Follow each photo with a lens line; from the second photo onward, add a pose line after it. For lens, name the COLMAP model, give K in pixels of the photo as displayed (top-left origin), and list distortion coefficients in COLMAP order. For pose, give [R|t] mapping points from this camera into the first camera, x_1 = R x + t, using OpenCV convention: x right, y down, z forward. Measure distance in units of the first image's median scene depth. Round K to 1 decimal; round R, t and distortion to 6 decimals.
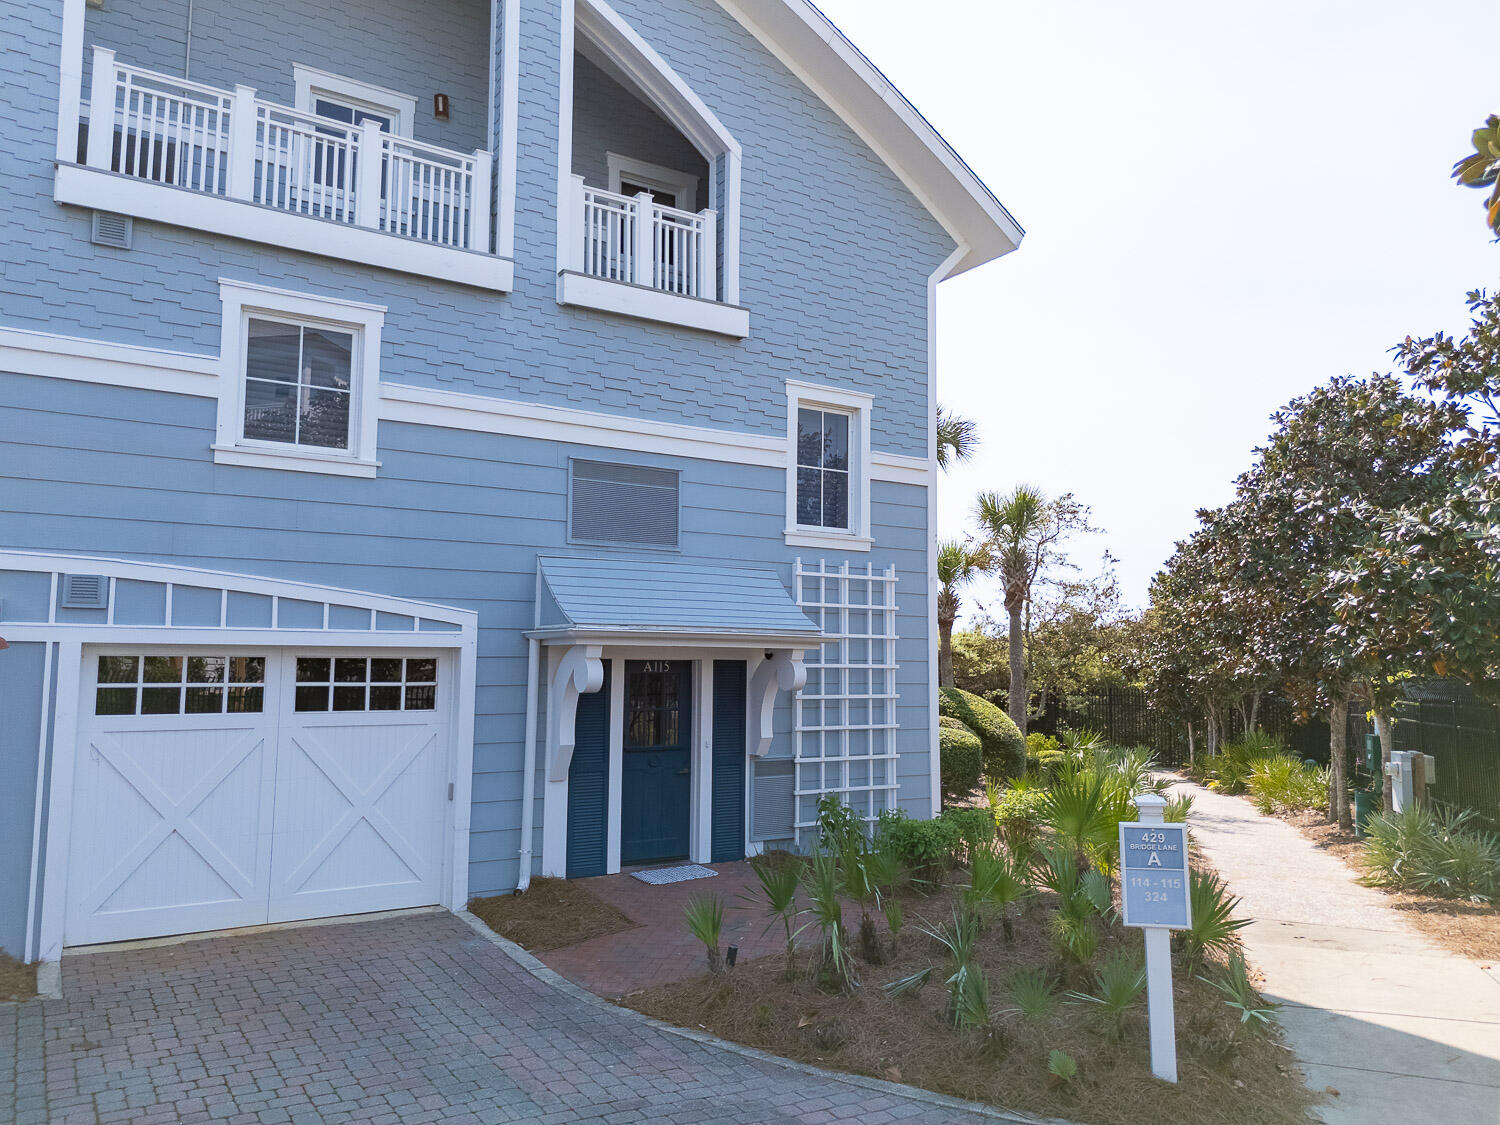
lens RADIAL K [[1100.2, 0, 753.3], [0, 1100.2, 562.4], [0, 0, 1]] dist [0.059237, -0.058182]
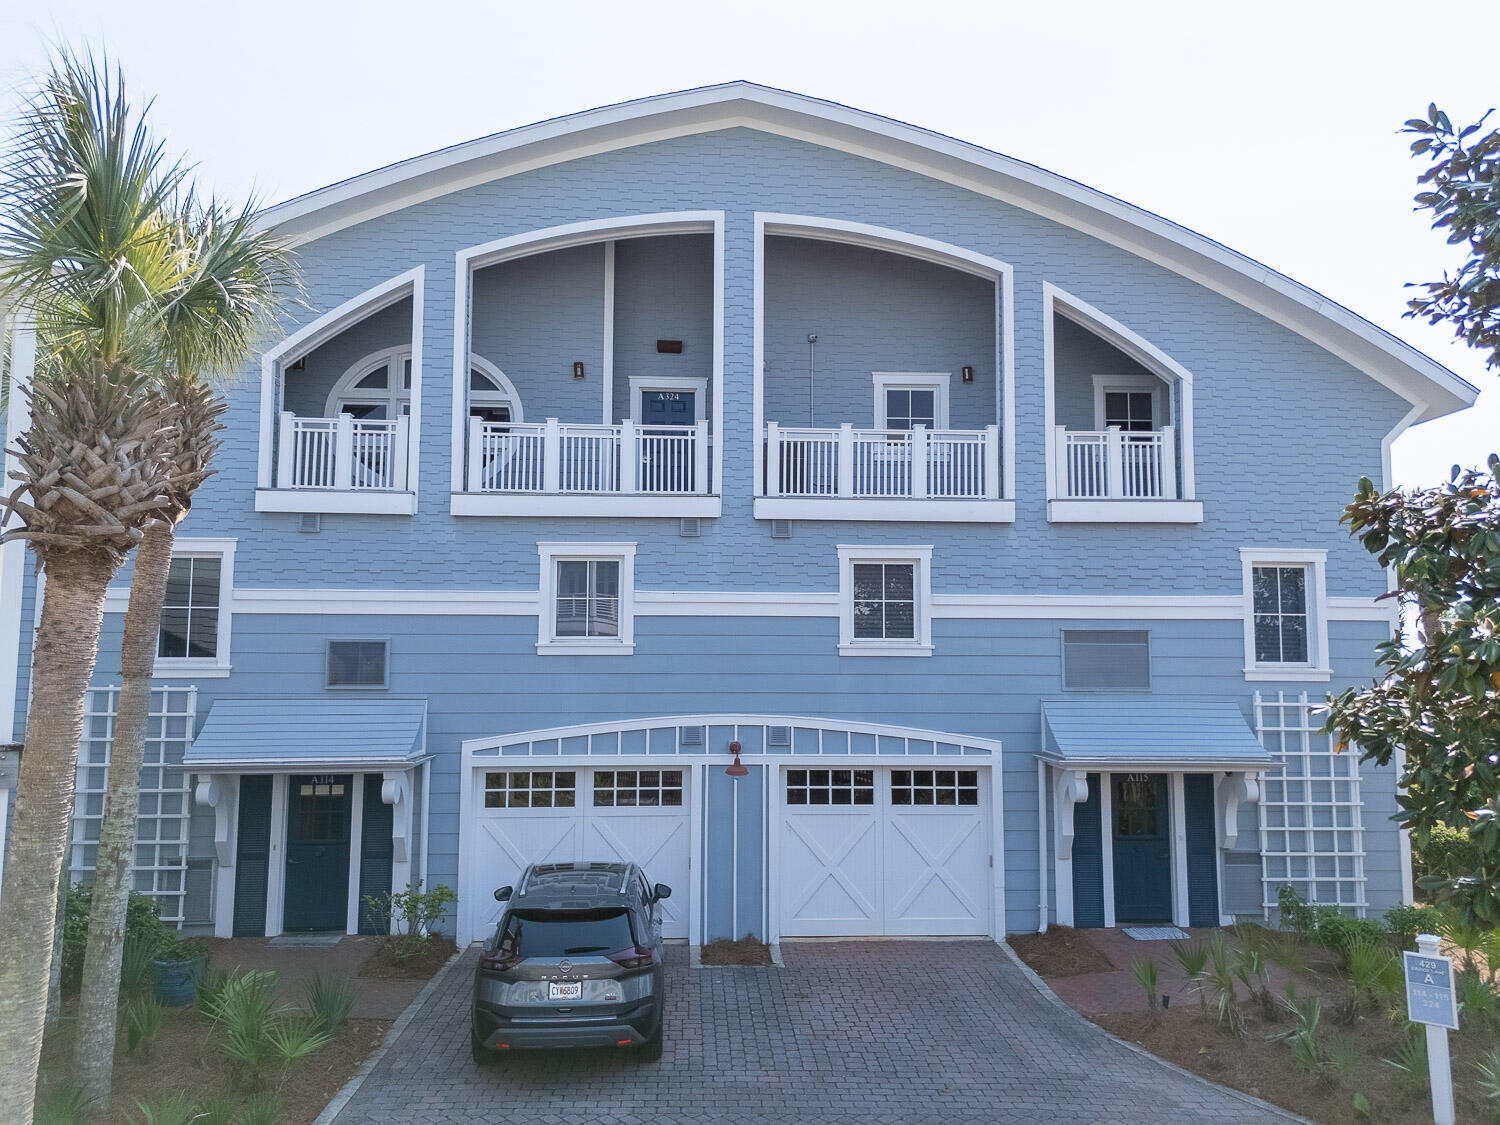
lens RADIAL K [[1100.2, 0, 753.3], [0, 1100.2, 562.4], [0, 0, 1]] dist [0.059237, -0.058182]
pose [[0.868441, -0.046783, -0.493581, 0.208119], [0.048690, 0.998773, -0.008998, -0.200126], [0.493397, -0.016218, 0.869653, -0.461936]]
